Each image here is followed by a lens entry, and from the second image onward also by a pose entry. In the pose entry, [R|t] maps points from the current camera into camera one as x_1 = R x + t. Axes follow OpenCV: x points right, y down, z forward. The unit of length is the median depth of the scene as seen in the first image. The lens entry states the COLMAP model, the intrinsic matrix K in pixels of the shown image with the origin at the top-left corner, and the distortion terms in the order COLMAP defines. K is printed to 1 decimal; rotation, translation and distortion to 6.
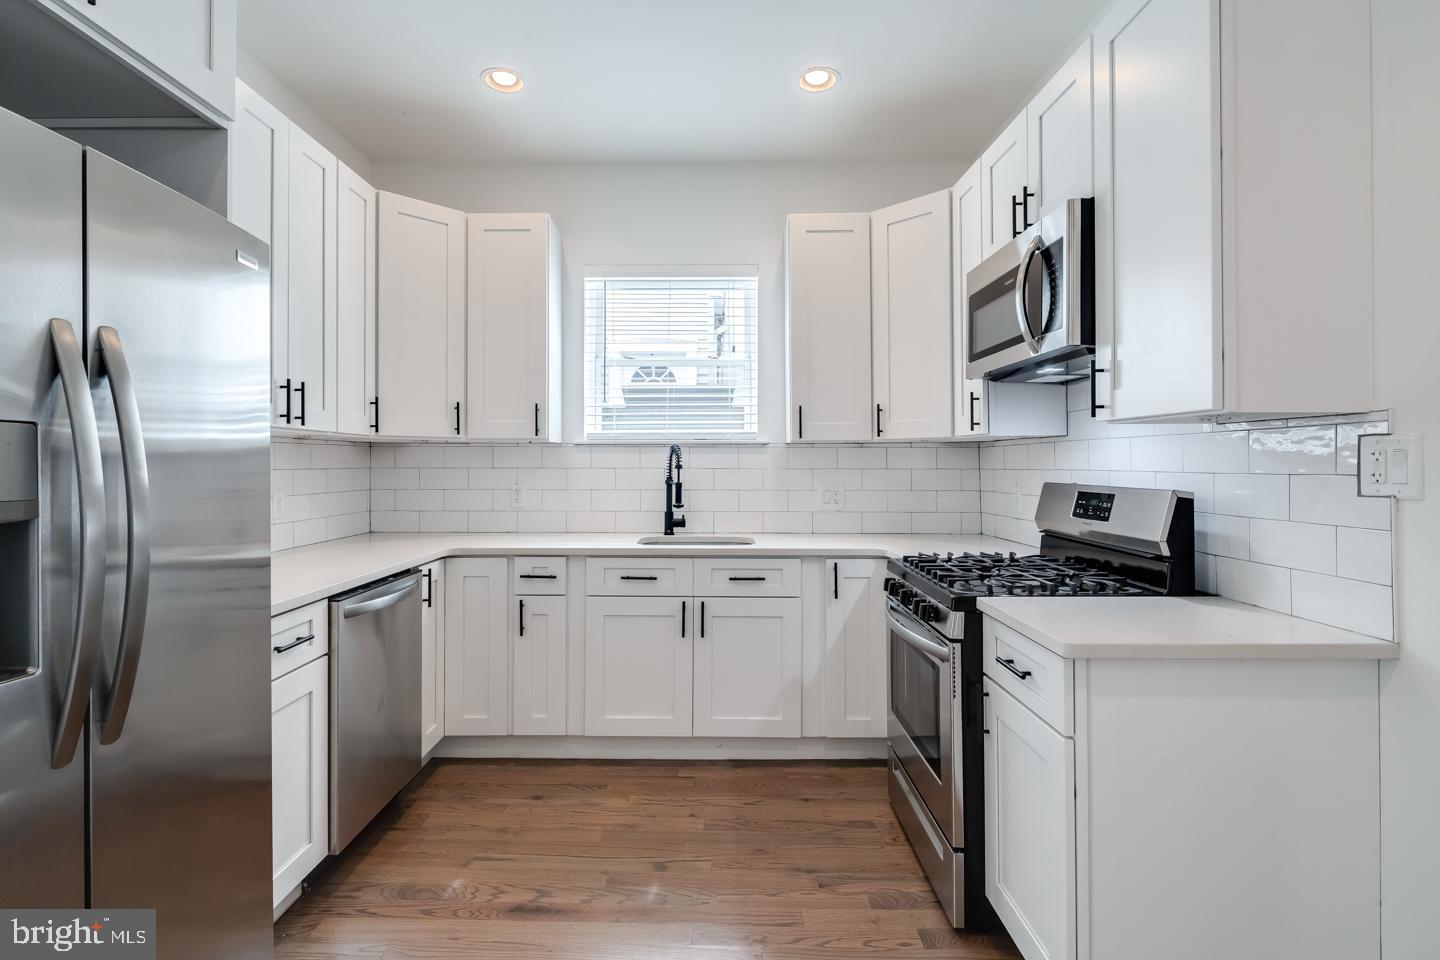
lens RADIAL K [[702.6, 0, 719.0], [0, 702.6, 464.7], [0, 0, 1]] dist [0.002673, -0.002954]
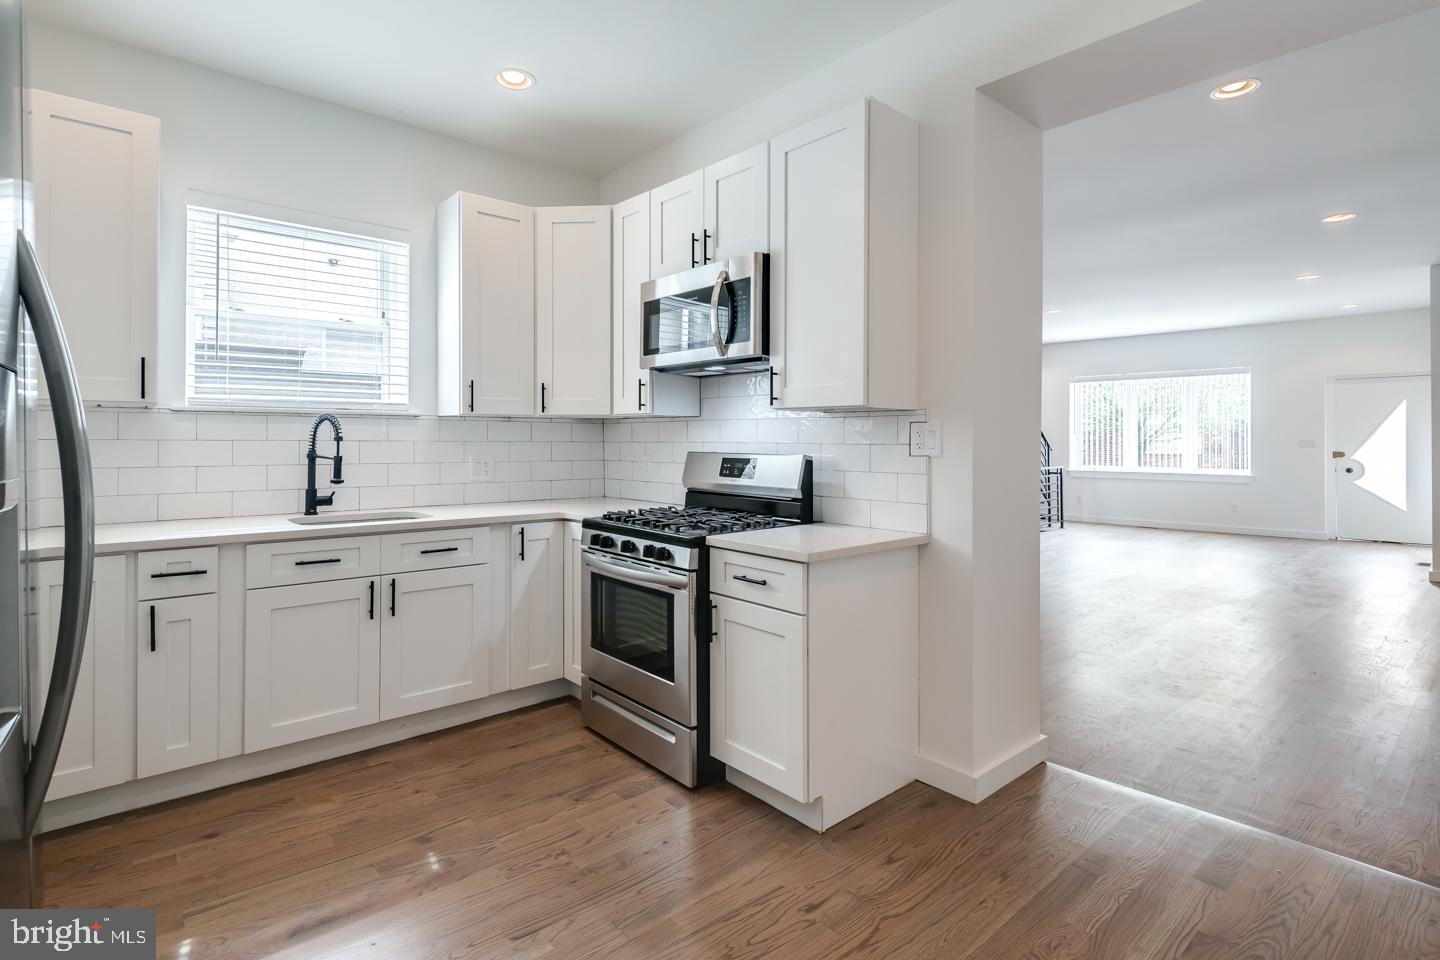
lens RADIAL K [[702.6, 0, 710.4], [0, 702.6, 443.2], [0, 0, 1]] dist [0.002673, -0.002954]
pose [[0.753719, -0.000492, 0.657196, -0.362372], [-0.004149, 0.999976, 0.005506, 0.002050], [-0.657183, -0.006877, 0.753699, -0.012052]]
